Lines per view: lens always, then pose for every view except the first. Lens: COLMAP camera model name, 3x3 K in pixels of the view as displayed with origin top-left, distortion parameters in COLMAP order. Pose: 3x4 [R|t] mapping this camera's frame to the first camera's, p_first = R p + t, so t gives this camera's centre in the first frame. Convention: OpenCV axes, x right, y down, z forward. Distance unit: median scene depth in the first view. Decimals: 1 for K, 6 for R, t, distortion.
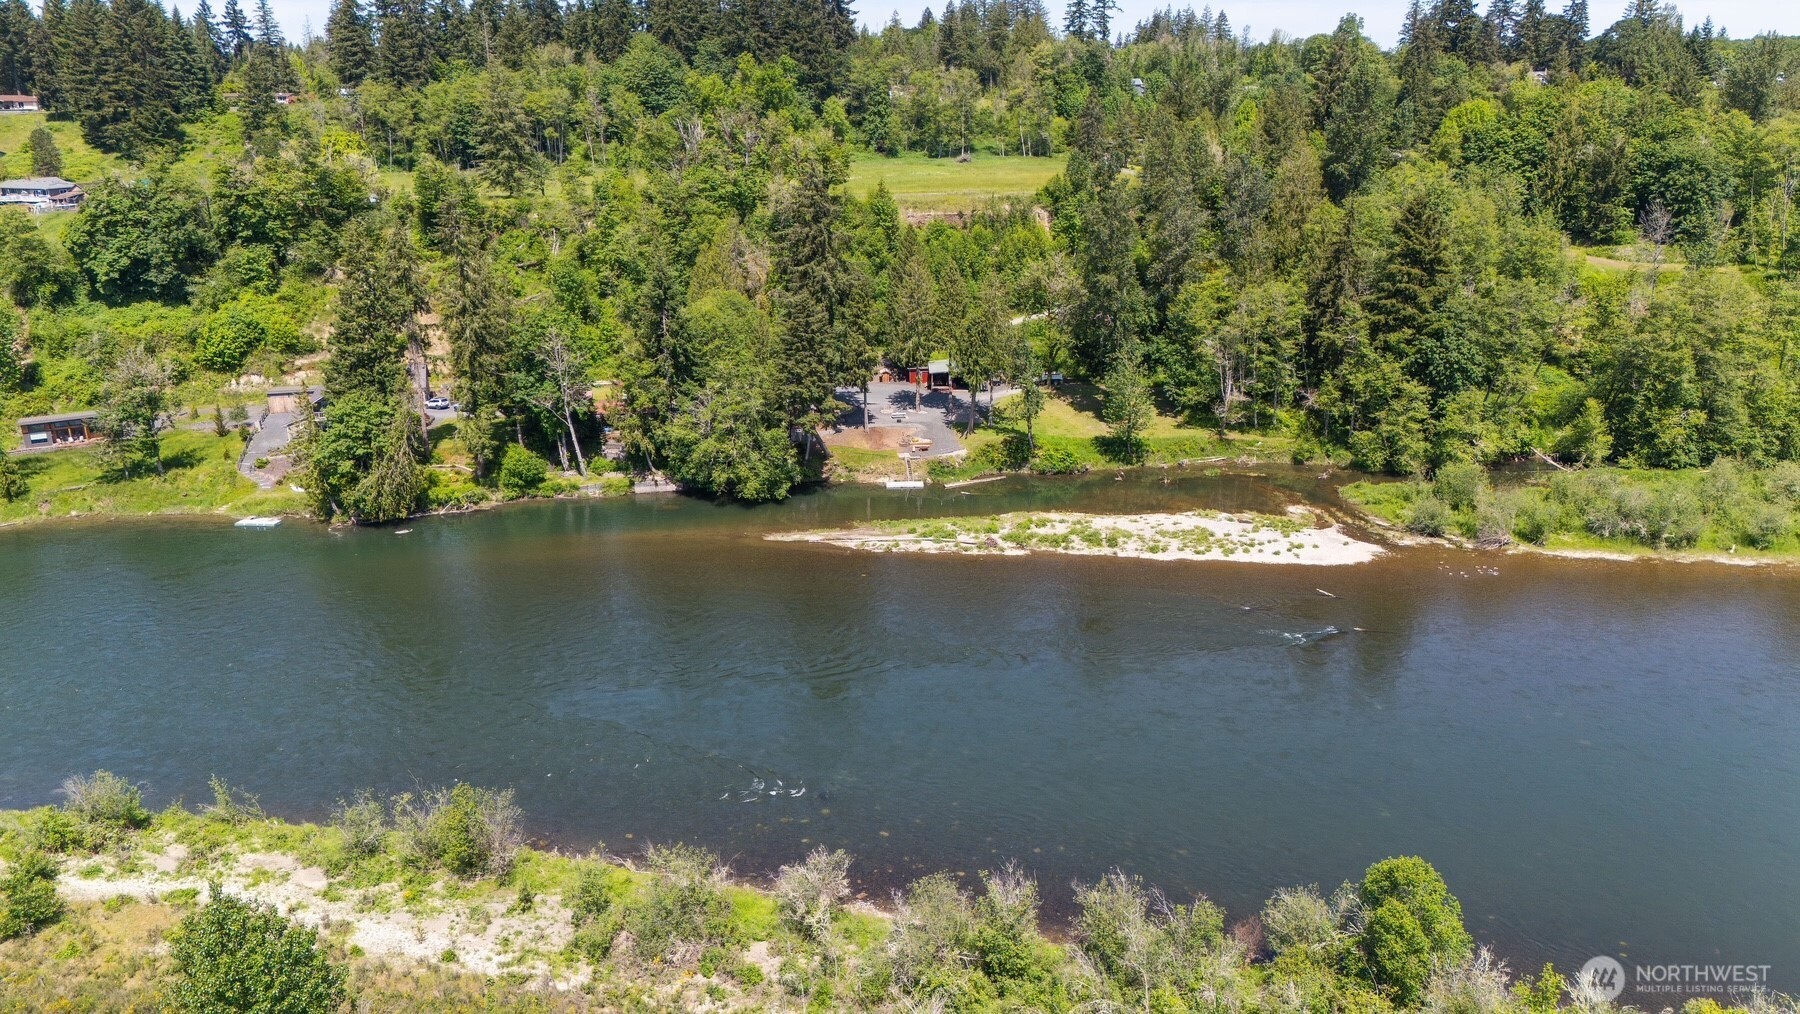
lens RADIAL K [[1322.5, 0, 900.0], [0, 1322.5, 507.0], [0, 0, 1]] dist [0.097765, -0.101027]
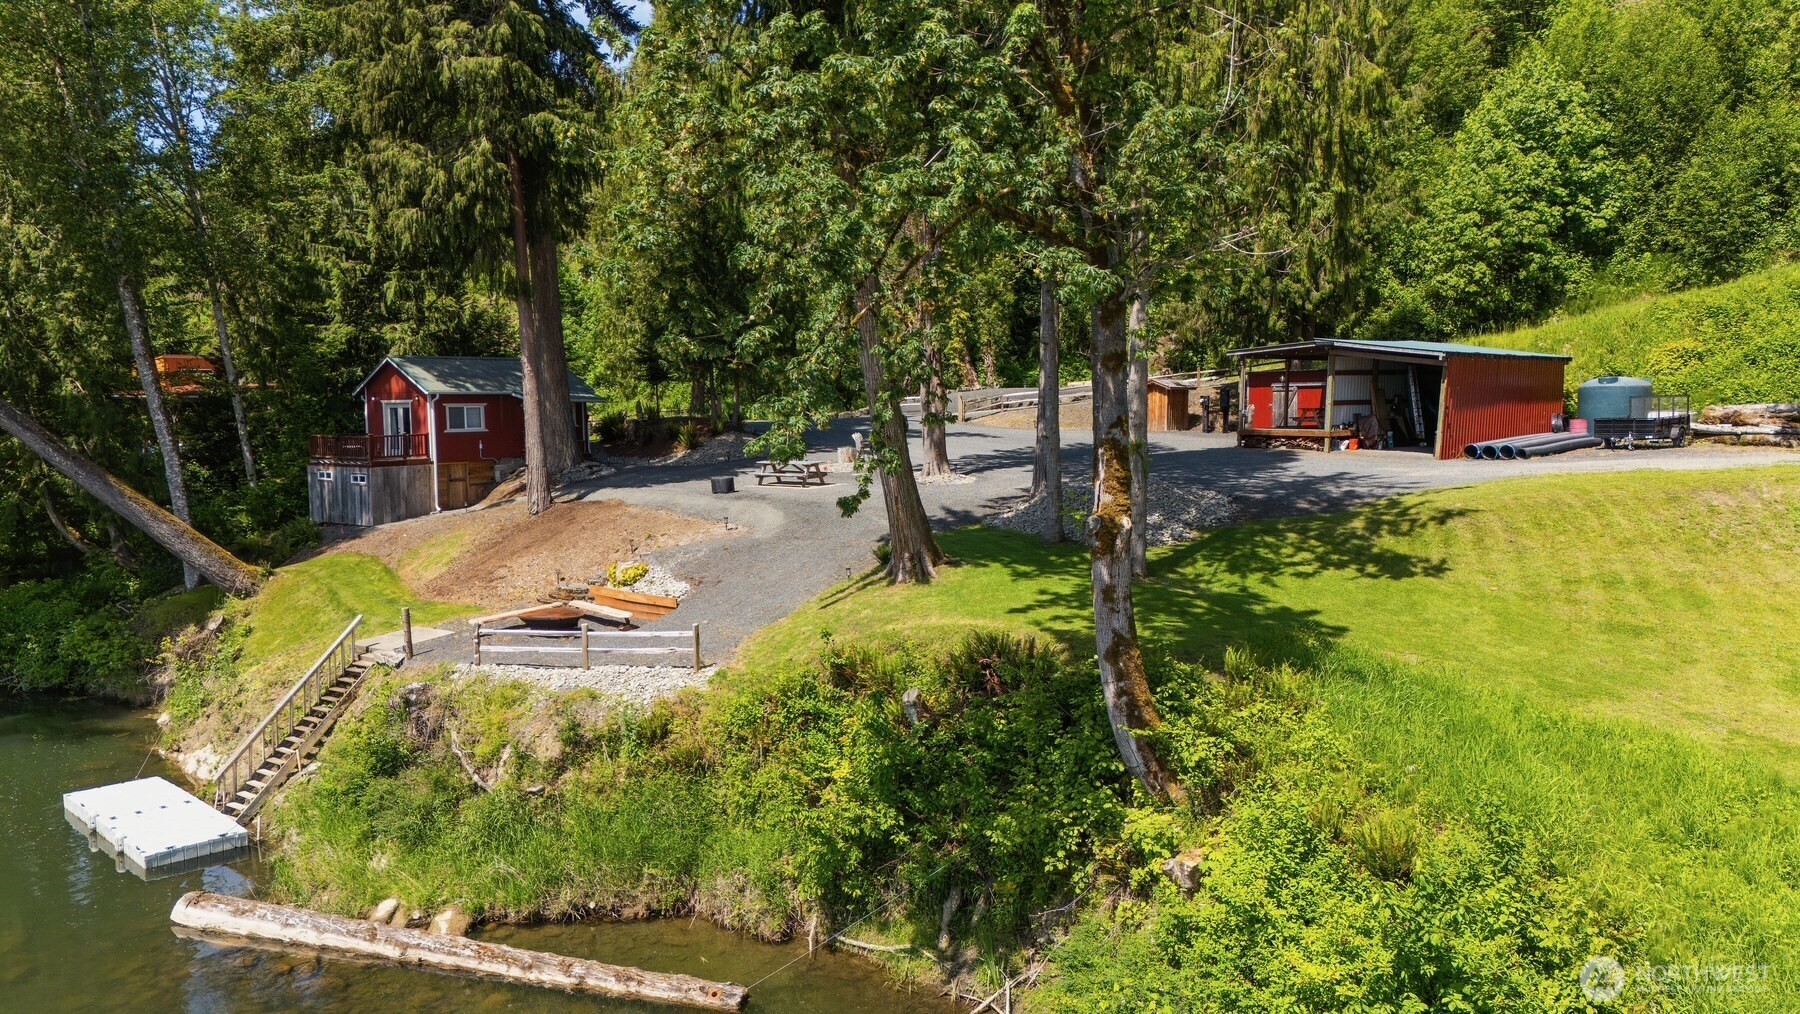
lens RADIAL K [[1329.4, 0, 900.0], [0, 1329.4, 507.0], [0, 0, 1]] dist [0.060722, -0.050253]
pose [[0.707435, 0.072163, -0.703085, 0.152298], [-0.213868, 0.969994, -0.115634, -0.048206], [0.673644, 0.232171, 0.701641, 0.926735]]
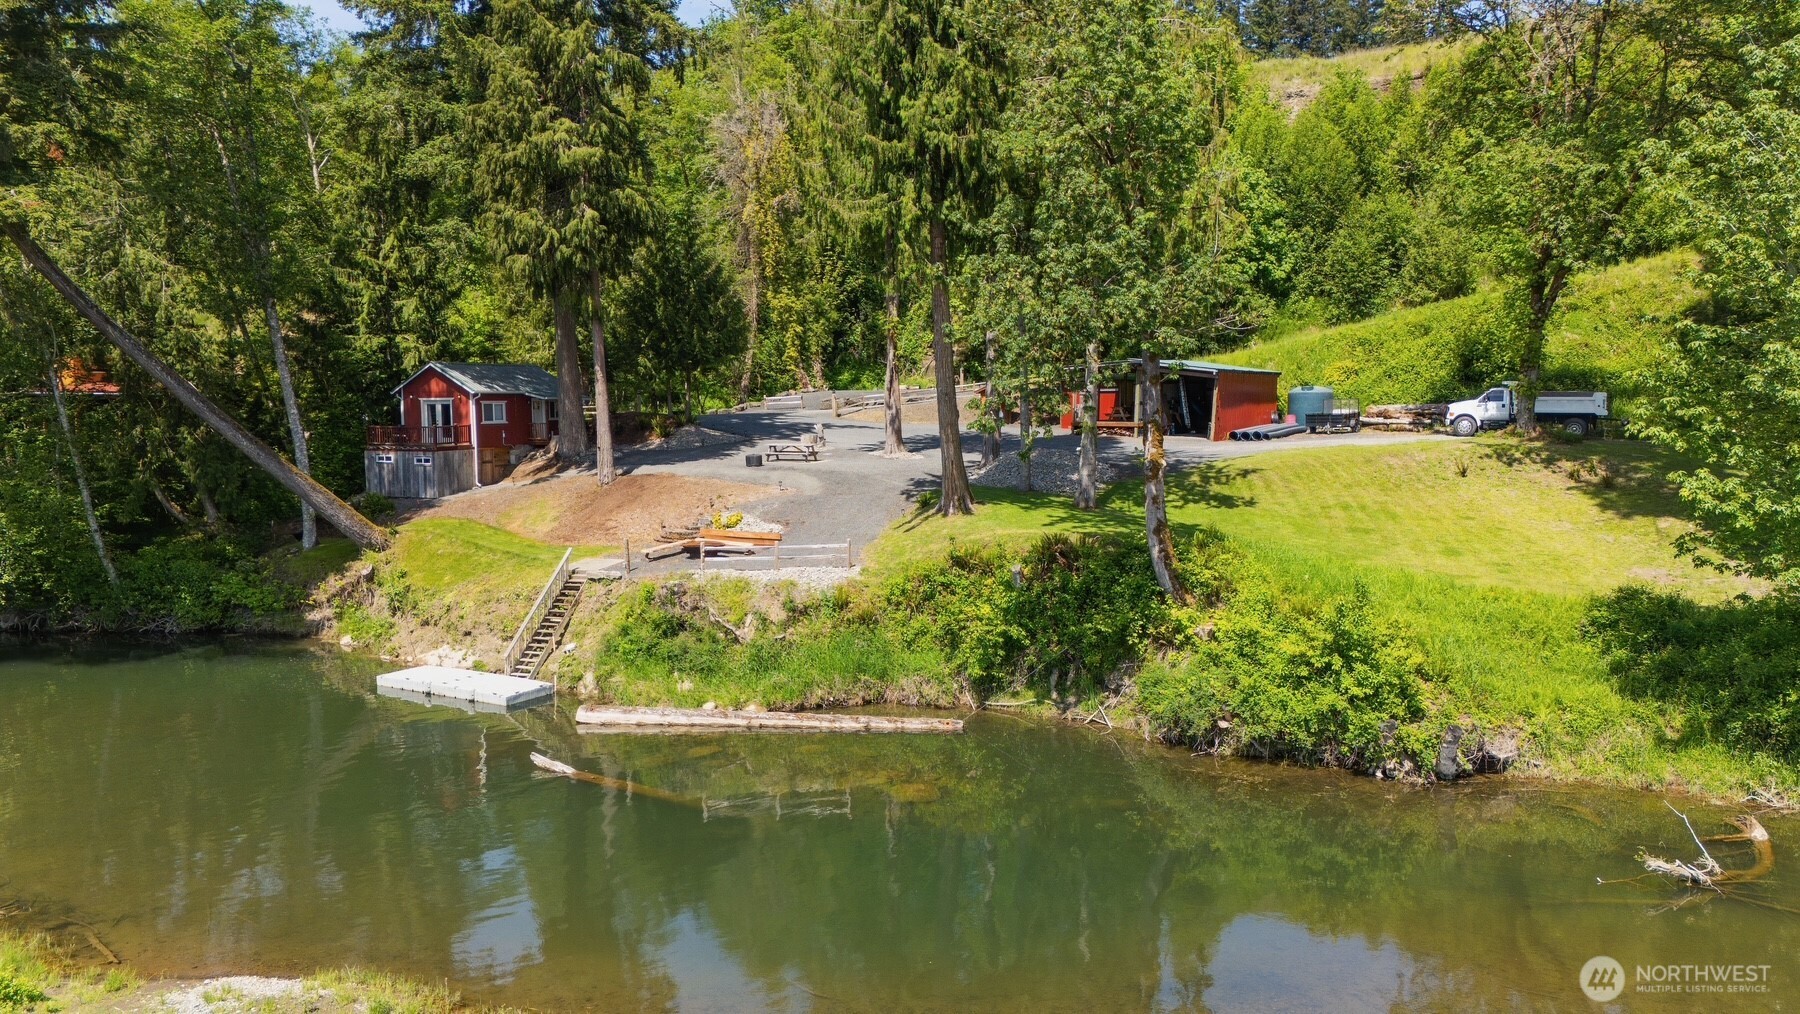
lens RADIAL K [[1329.4, 0, 900.0], [0, 1329.4, 507.0], [0, 0, 1]] dist [0.060722, -0.050253]
pose [[0.860211, 0.058977, -0.506516, 0.159295], [-0.162828, 0.973058, -0.163231, -0.020652], [0.483243, 0.222888, 0.846639, 0.835662]]
